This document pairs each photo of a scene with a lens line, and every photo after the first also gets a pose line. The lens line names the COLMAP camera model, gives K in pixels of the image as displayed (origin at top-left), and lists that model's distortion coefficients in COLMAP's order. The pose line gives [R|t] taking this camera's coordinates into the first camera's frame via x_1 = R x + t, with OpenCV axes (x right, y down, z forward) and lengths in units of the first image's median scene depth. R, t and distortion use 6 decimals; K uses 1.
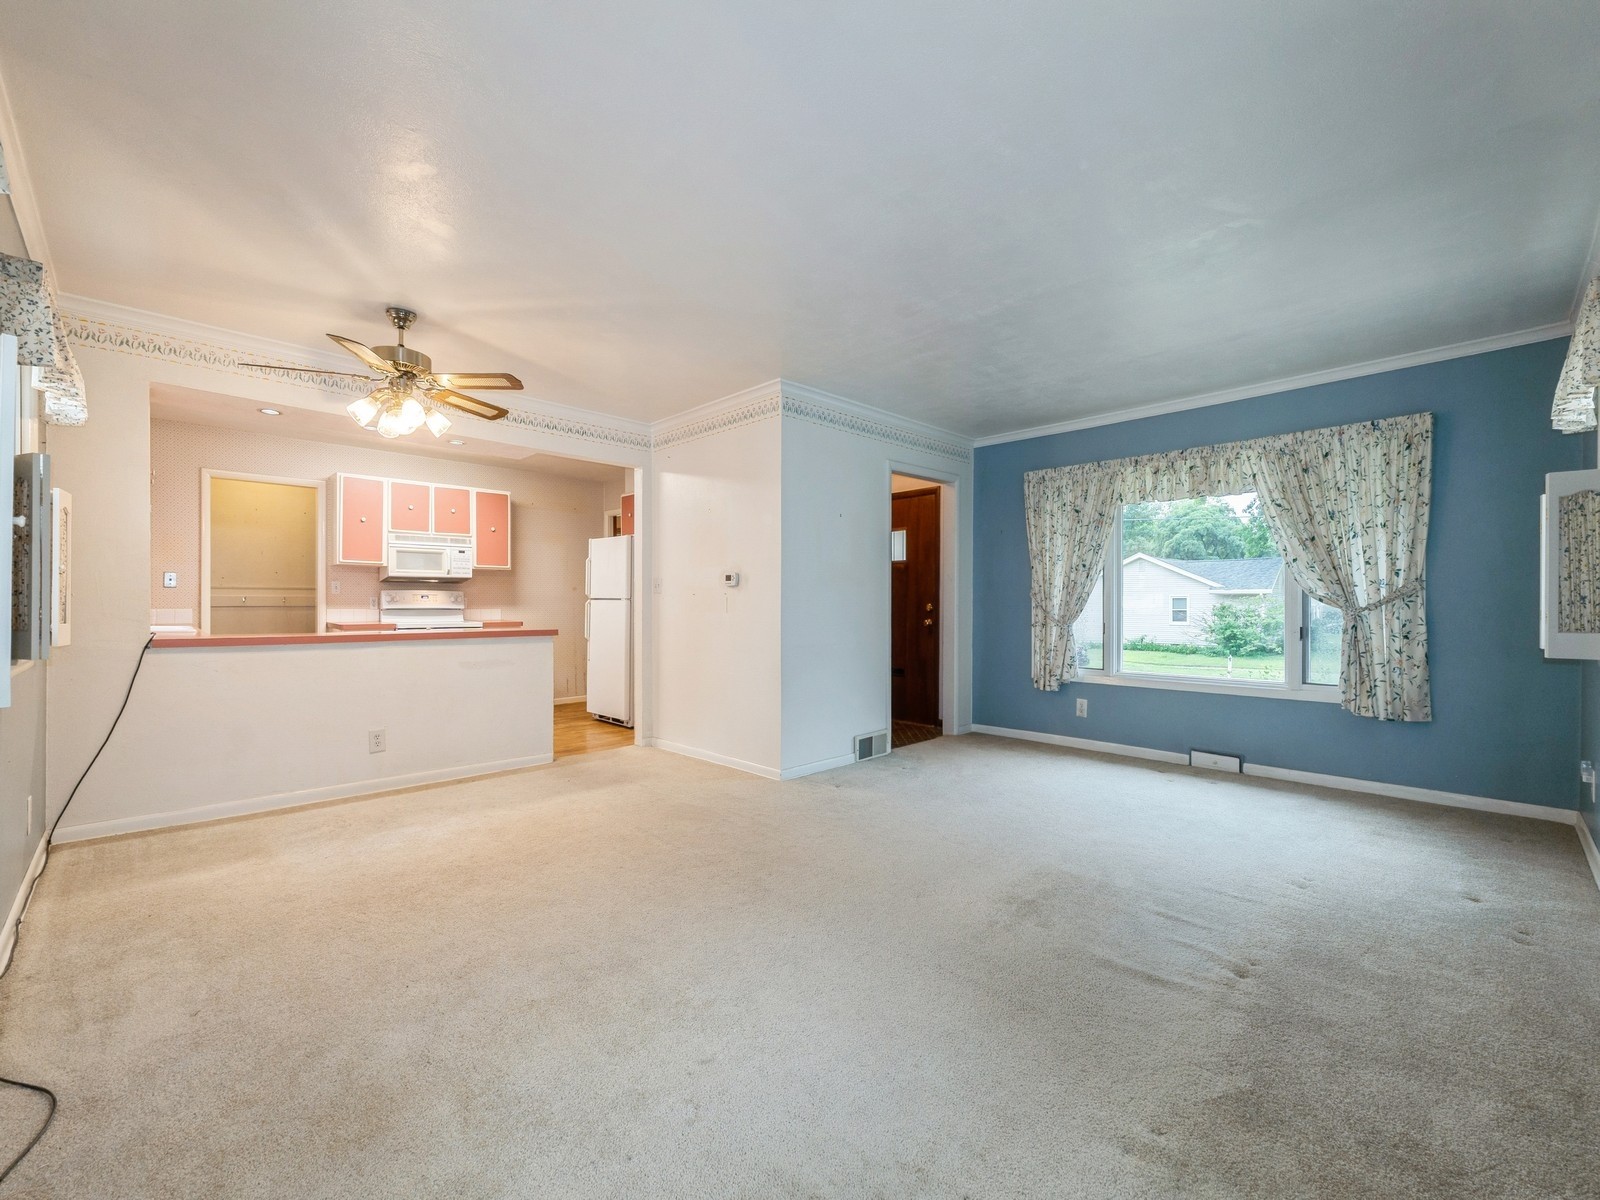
lens RADIAL K [[678.2, 0, 801.9], [0, 678.2, 600.2], [0, 0, 1]] dist [-0.001494, 0.000769]
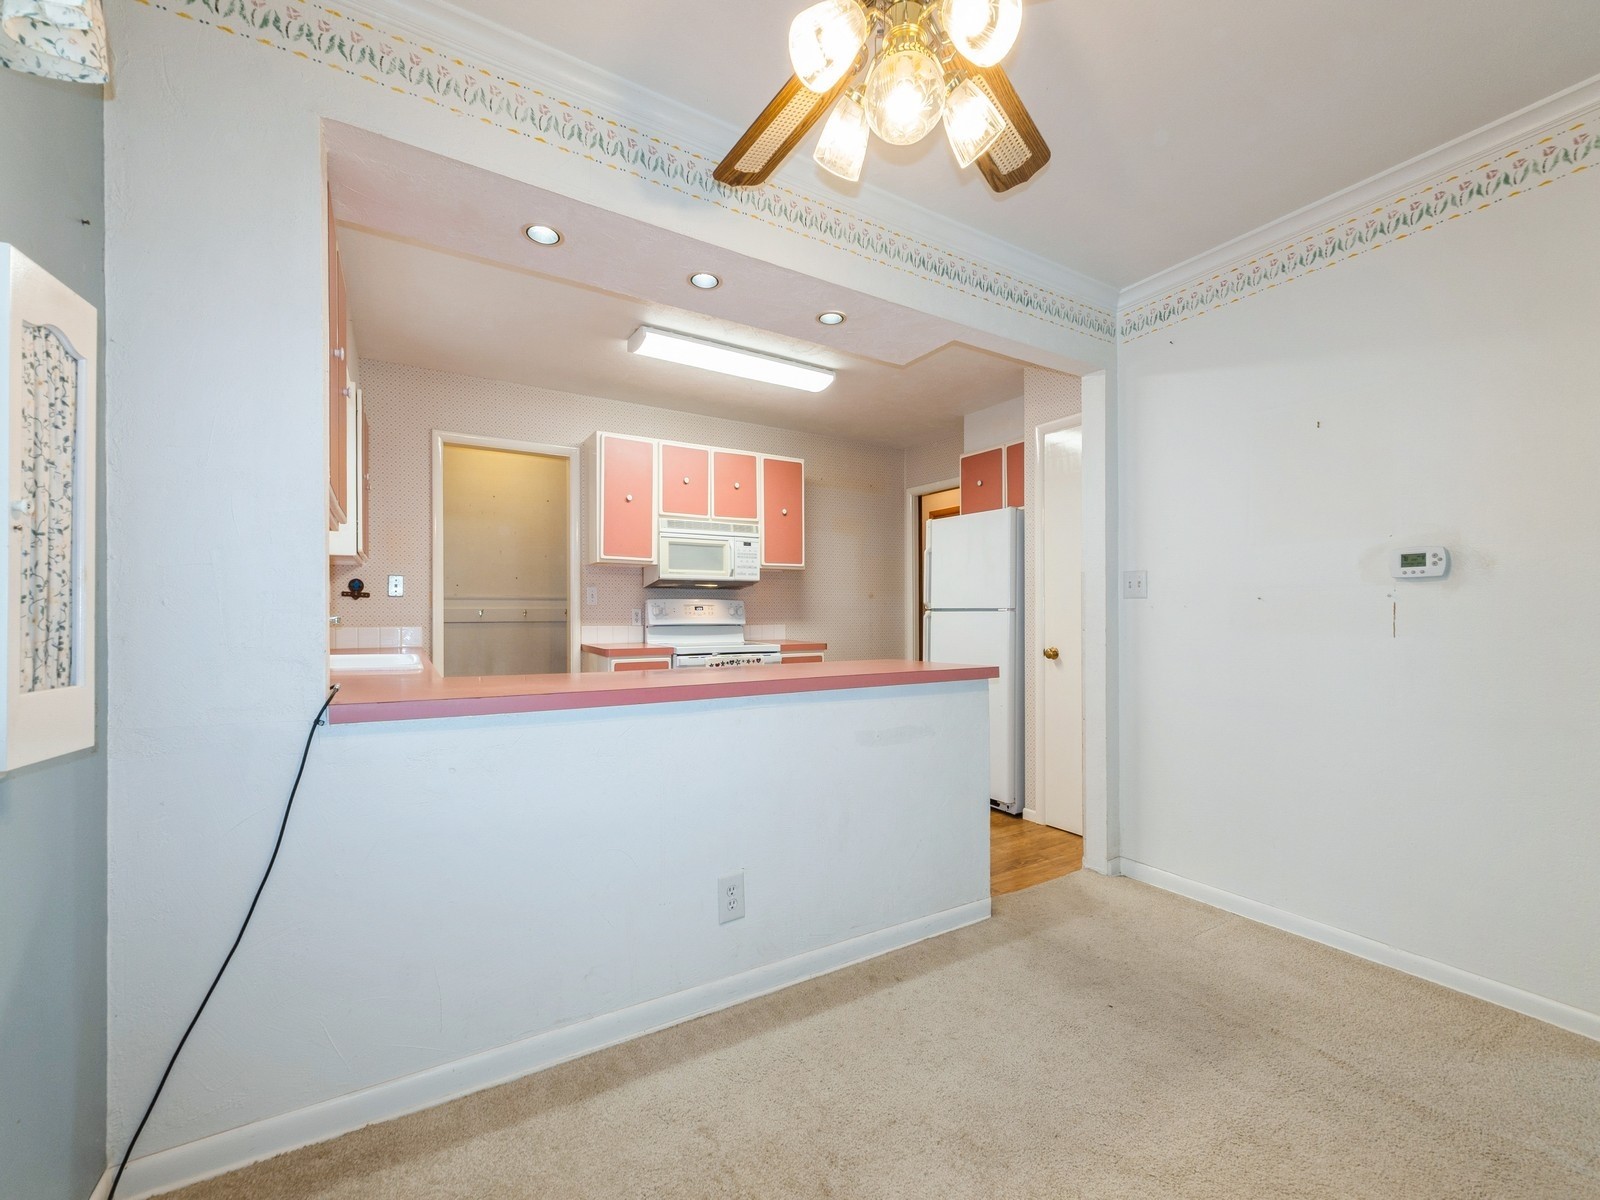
lens RADIAL K [[678.2, 0, 798.2], [0, 678.2, 610.3], [0, 0, 1]] dist [-0.001494, 0.000769]
pose [[0.971910, -0.006092, -0.235275, -0.375281], [0.005493, 0.999980, -0.003200, 0.000163], [0.235290, 0.001818, 0.971924, 0.432341]]
